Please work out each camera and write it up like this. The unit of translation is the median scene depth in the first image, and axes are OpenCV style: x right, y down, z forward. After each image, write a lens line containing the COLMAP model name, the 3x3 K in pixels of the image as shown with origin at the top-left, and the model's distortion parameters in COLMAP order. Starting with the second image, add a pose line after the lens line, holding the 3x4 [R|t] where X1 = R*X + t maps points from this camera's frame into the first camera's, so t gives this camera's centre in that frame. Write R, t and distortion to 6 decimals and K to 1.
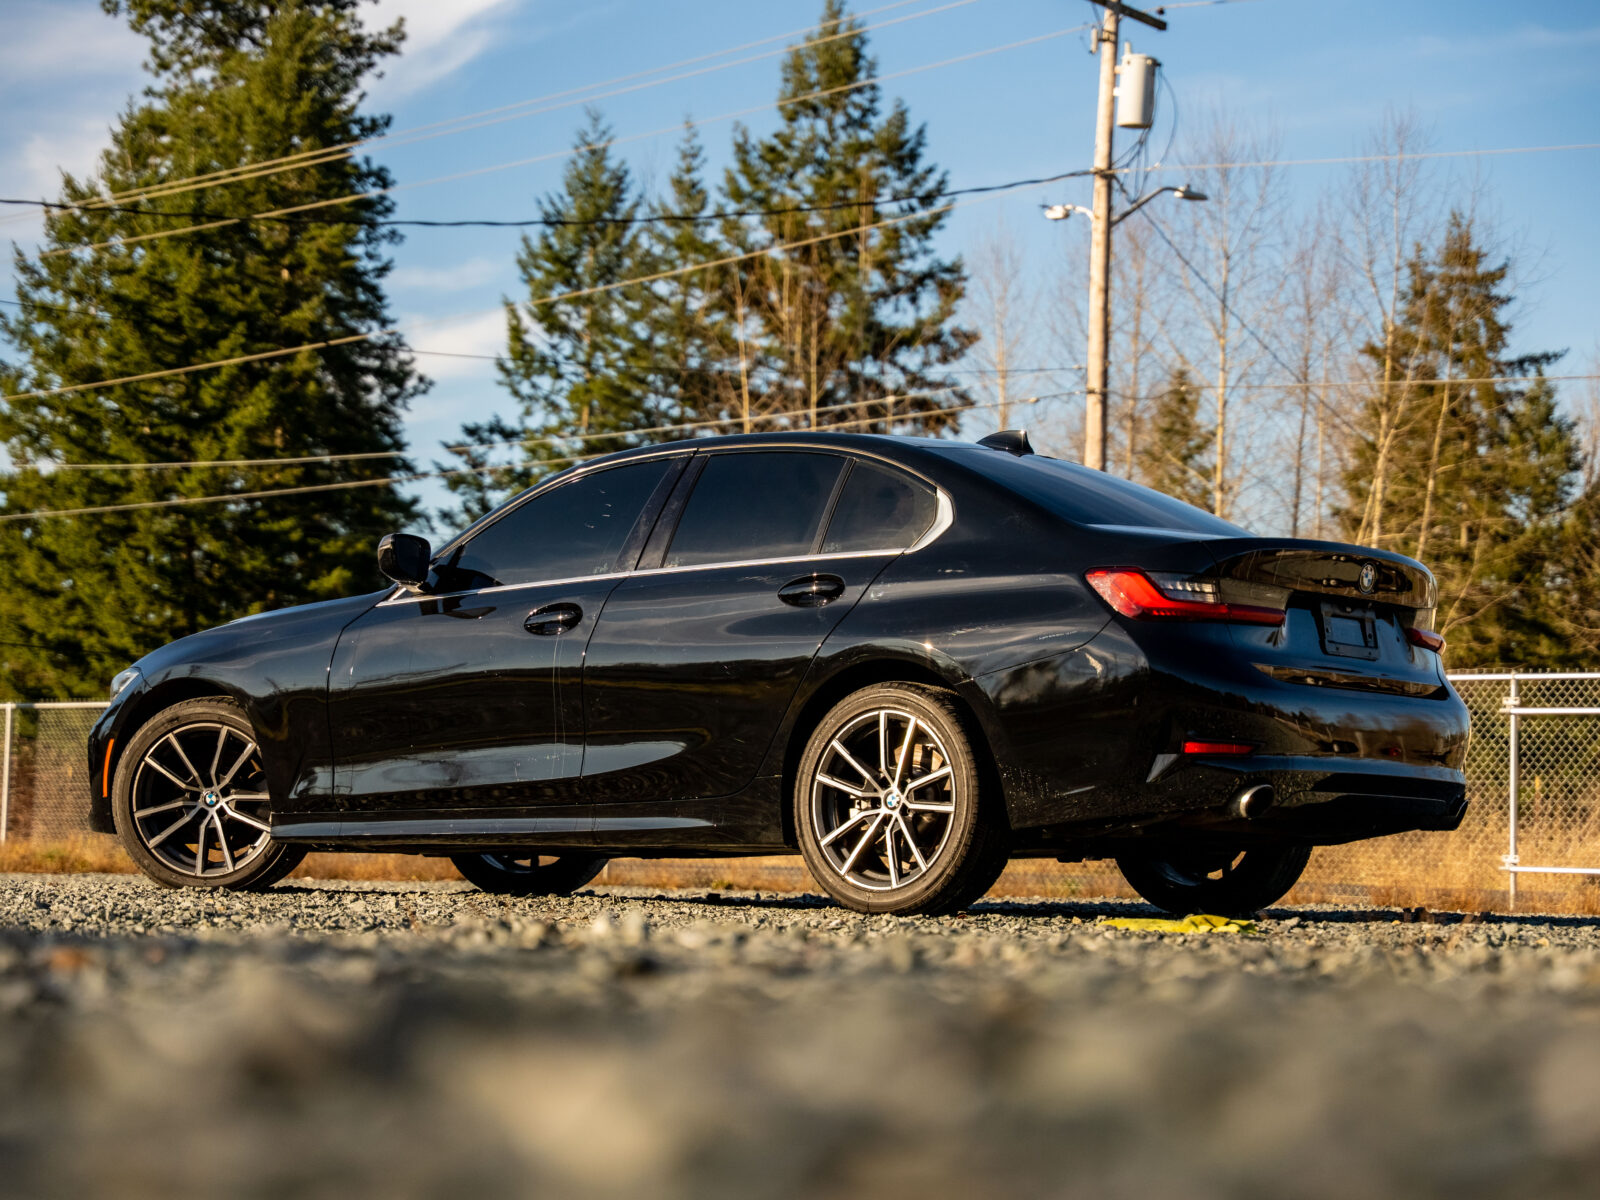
lens RADIAL K [[3286.2, 0, 800.7], [0, 3286.2, 596.8], [0, 0, 1]] dist [0.223025, 0.000000]
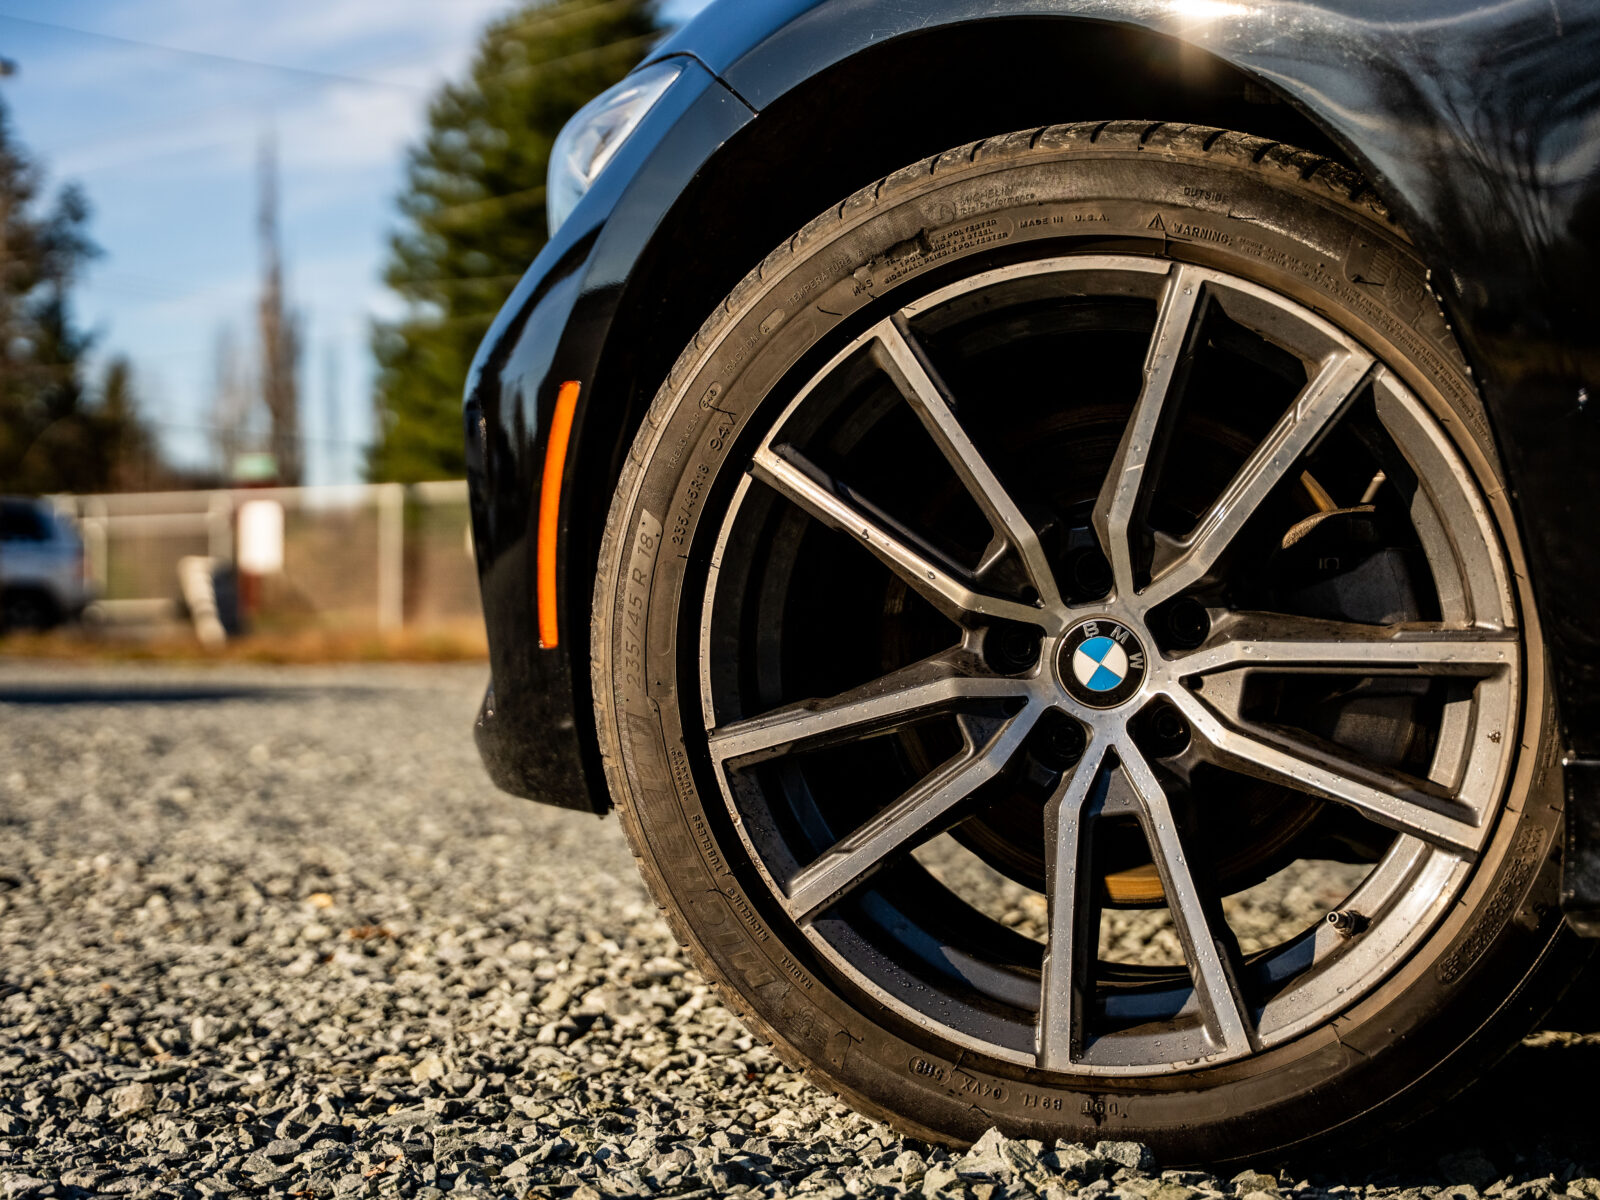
lens RADIAL K [[2428.7, 0, 796.9], [0, 2428.7, 603.3], [0, 0, 1]] dist [0.033121, 0.000000]
pose [[0.996771, -0.017085, -0.078458, -0.184685], [0.022222, 0.997633, 0.065076, 0.048285], [0.077160, -0.066609, 0.994791, 0.861491]]
